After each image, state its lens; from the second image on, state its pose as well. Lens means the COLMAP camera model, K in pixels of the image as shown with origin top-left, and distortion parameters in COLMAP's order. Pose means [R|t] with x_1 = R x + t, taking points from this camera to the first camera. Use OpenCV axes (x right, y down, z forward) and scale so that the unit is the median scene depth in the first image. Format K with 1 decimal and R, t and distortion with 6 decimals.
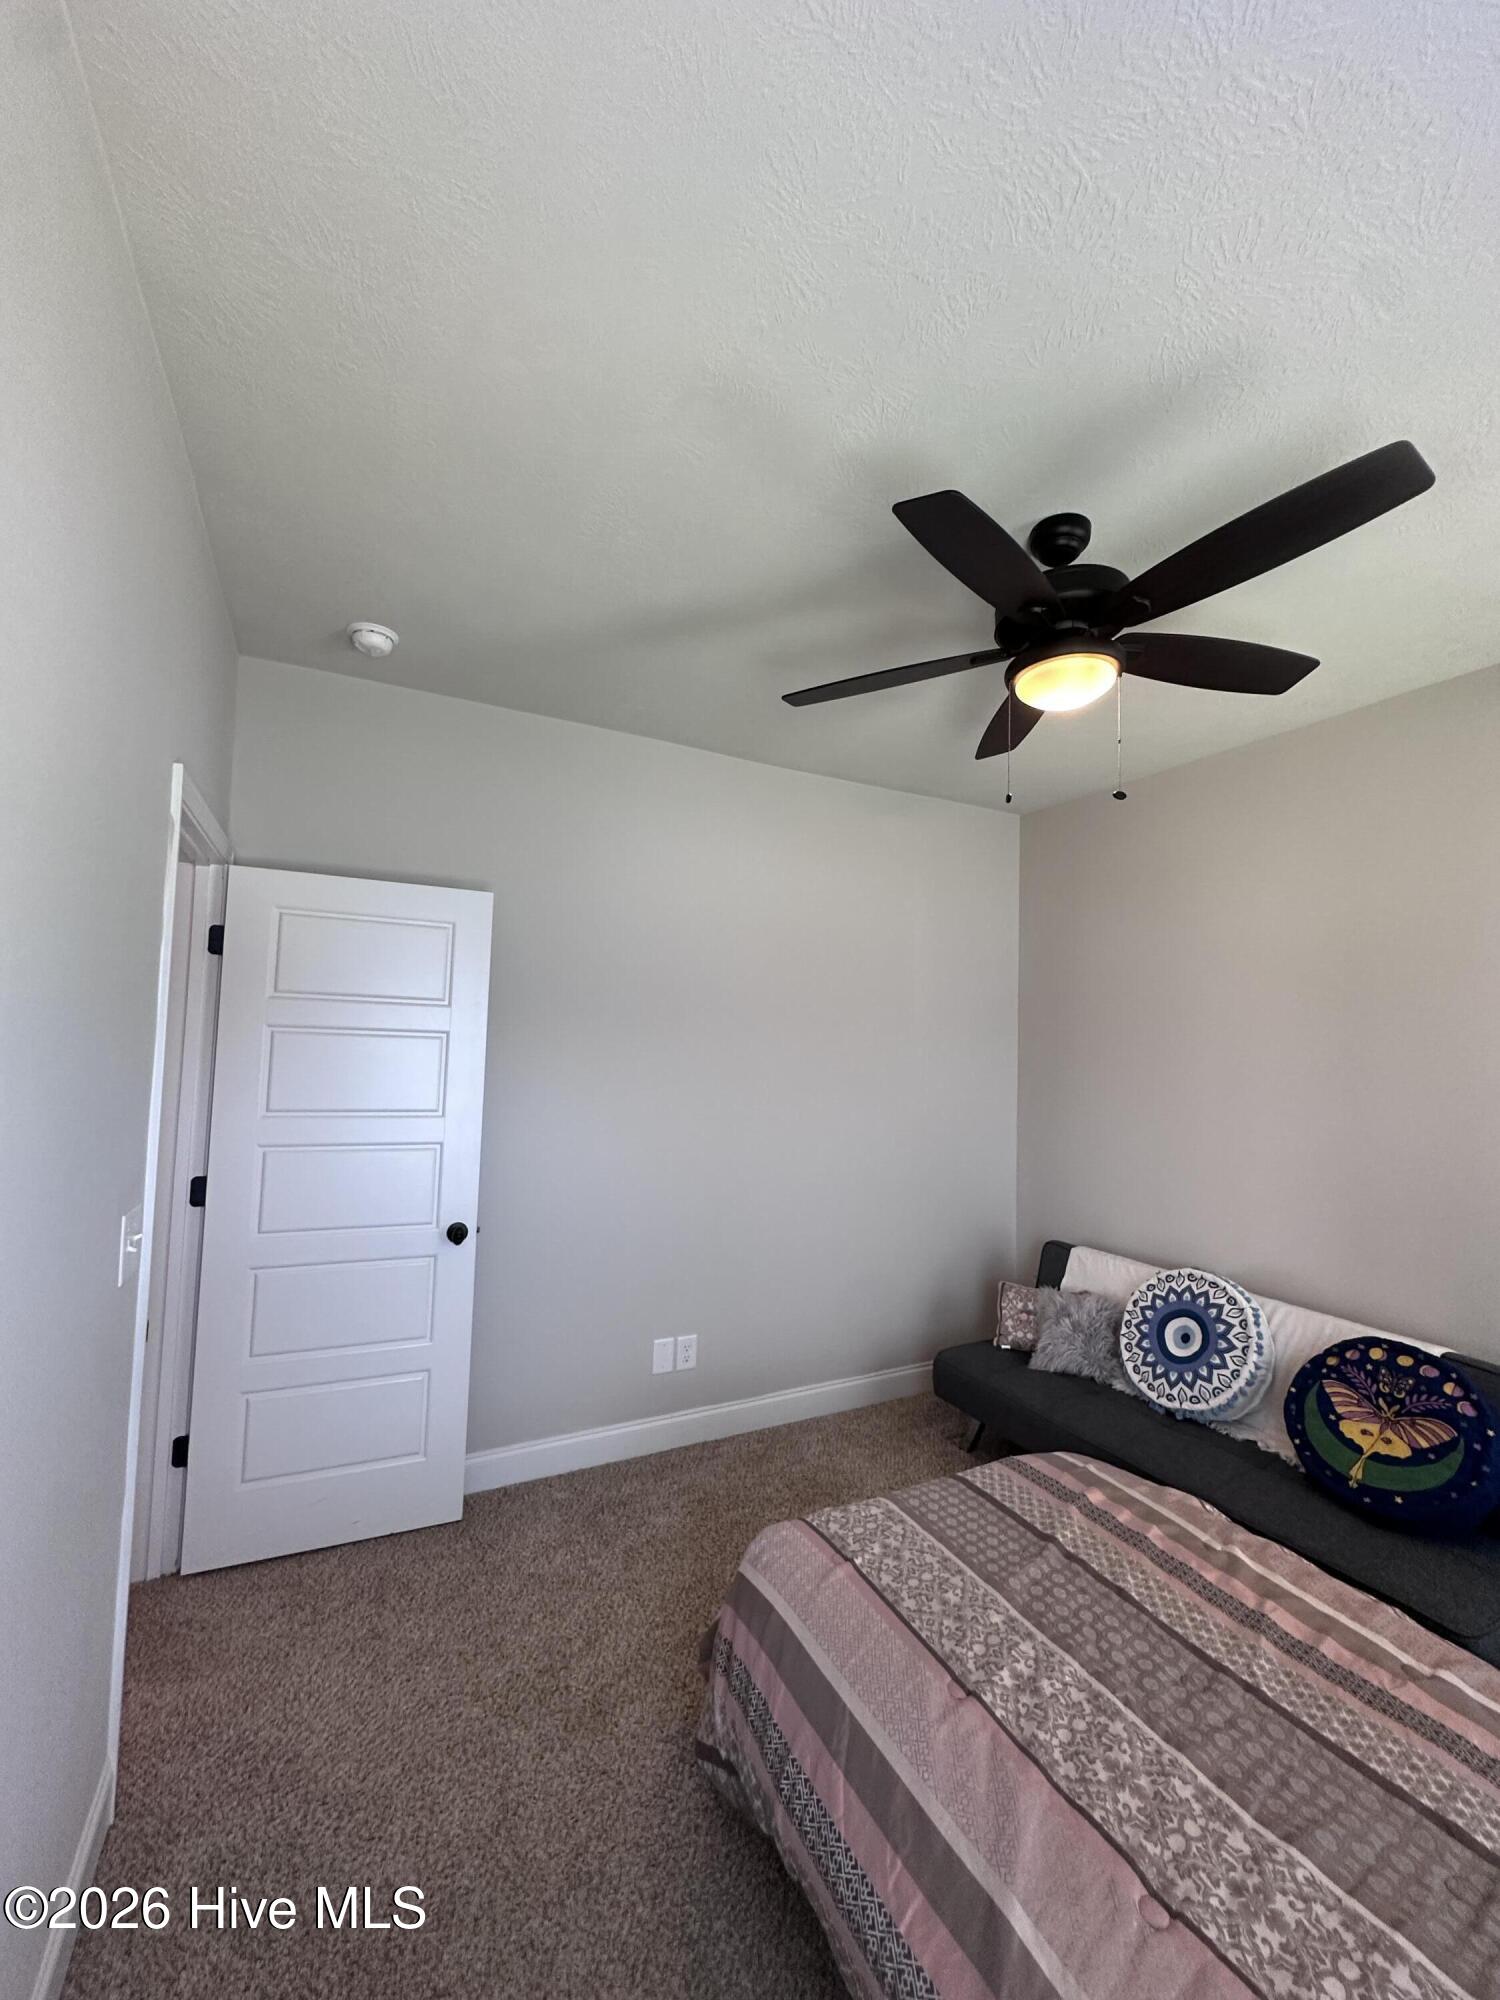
lens RADIAL K [[810.0, 0, 756.5], [0, 810.0, 1002.5], [0, 0, 1]] dist [-0.005538, 0.000467]
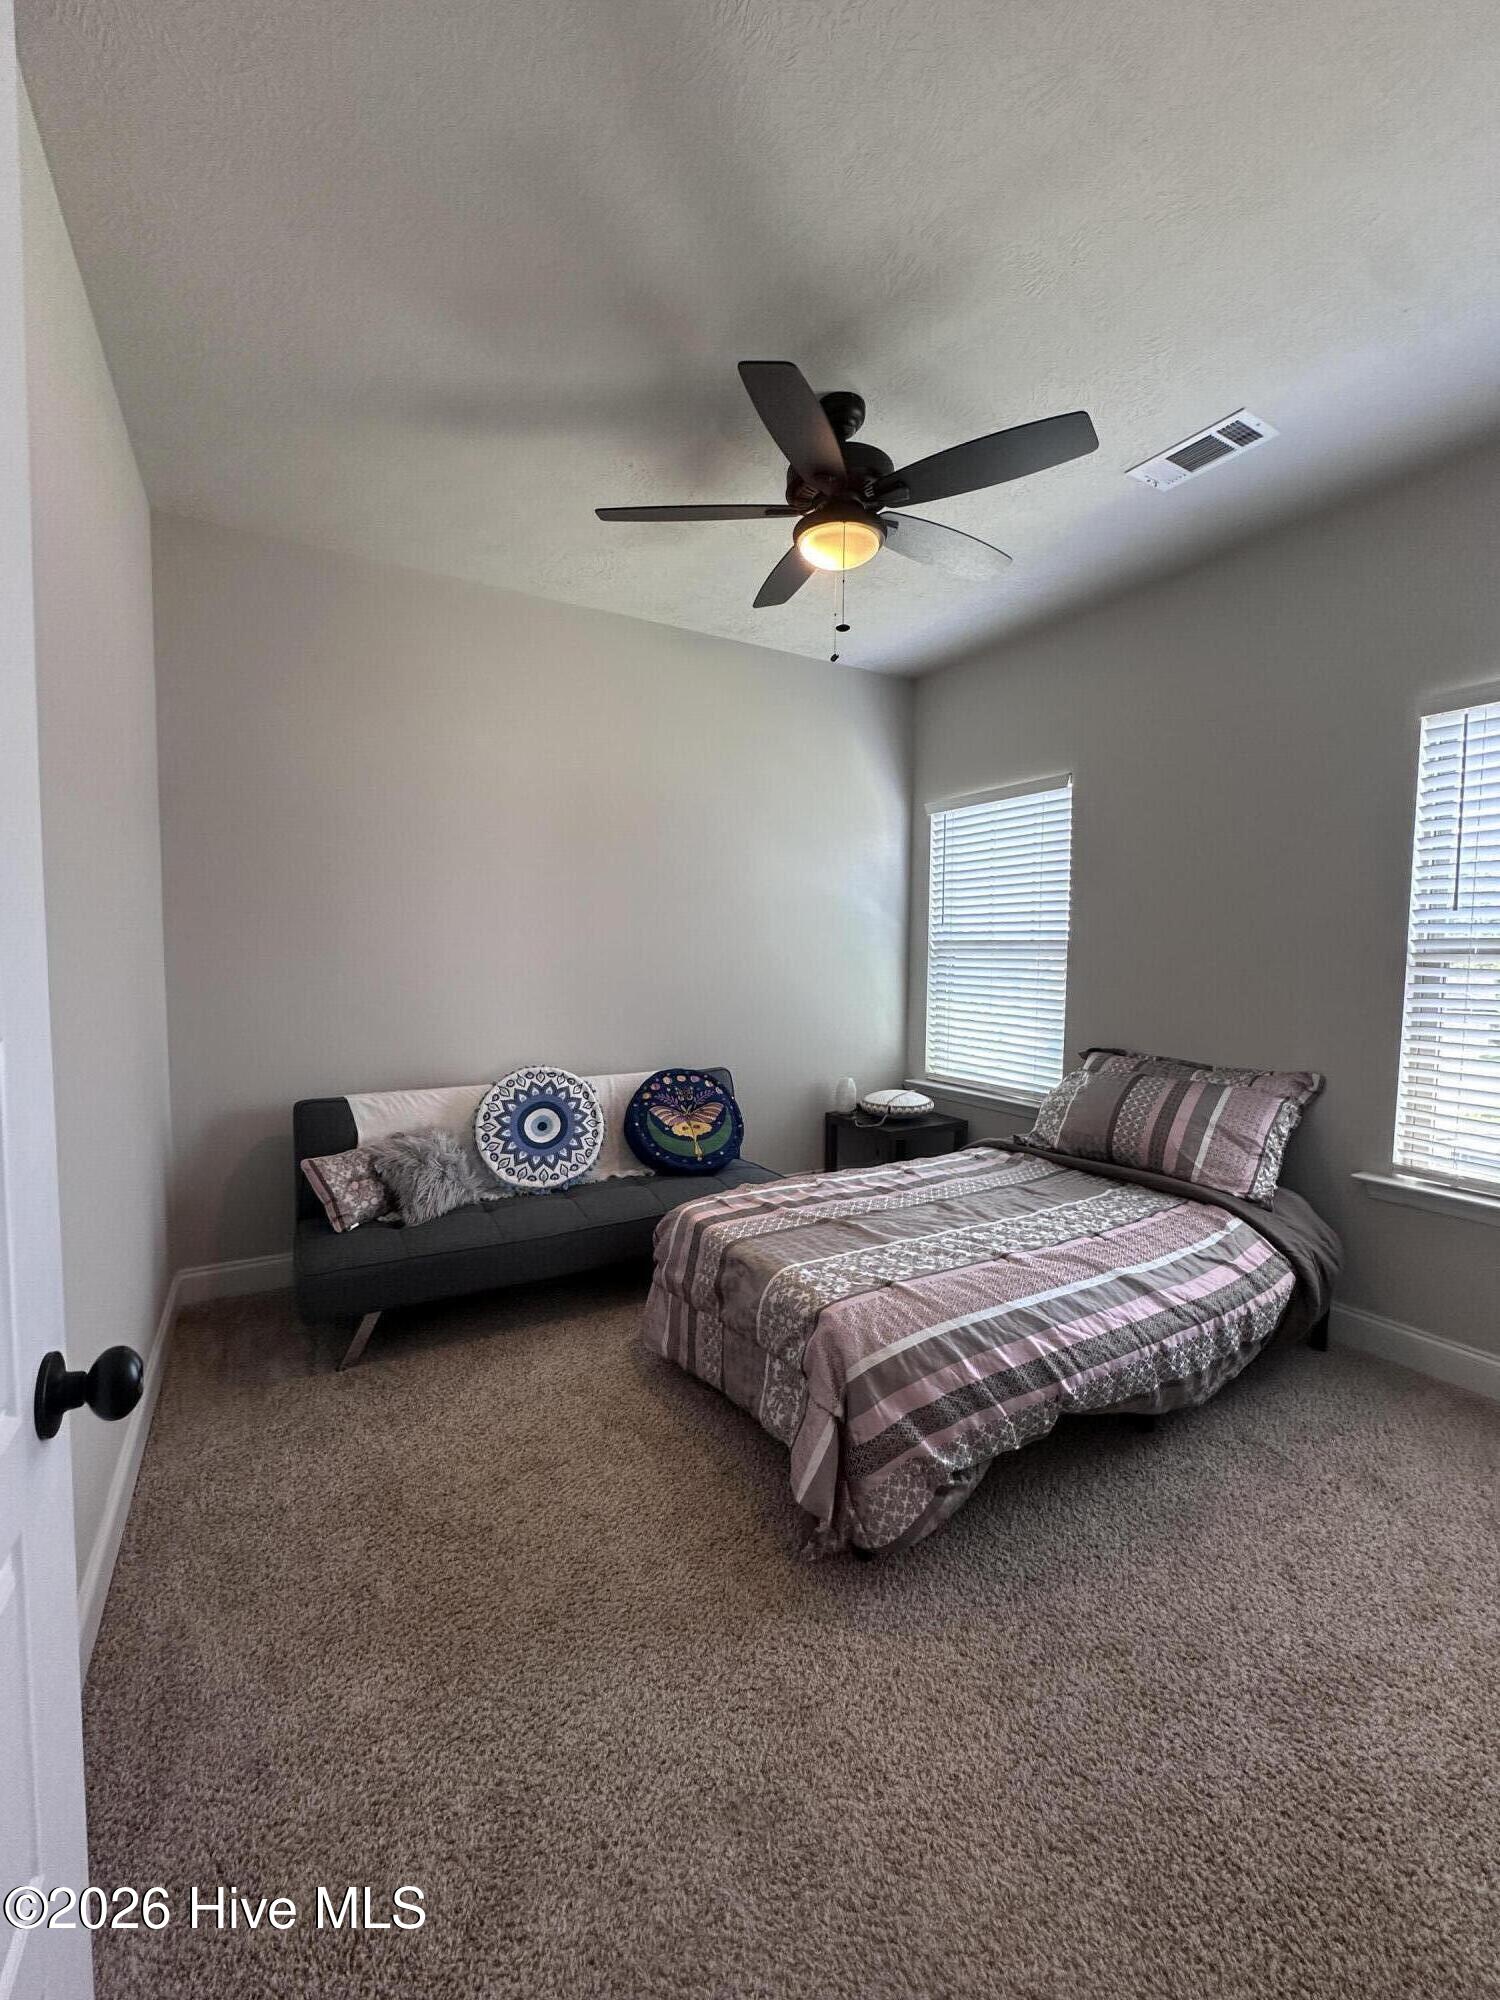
lens RADIAL K [[810.0, 0, 756.2], [0, 810.0, 995.5], [0, 0, 1]] dist [-0.005538, 0.000467]
pose [[-0.049868, -0.090341, 0.994662, -0.731781], [-0.060437, 0.994349, 0.087282, 0.138026], [-0.996926, -0.055761, -0.055046, 0.937583]]
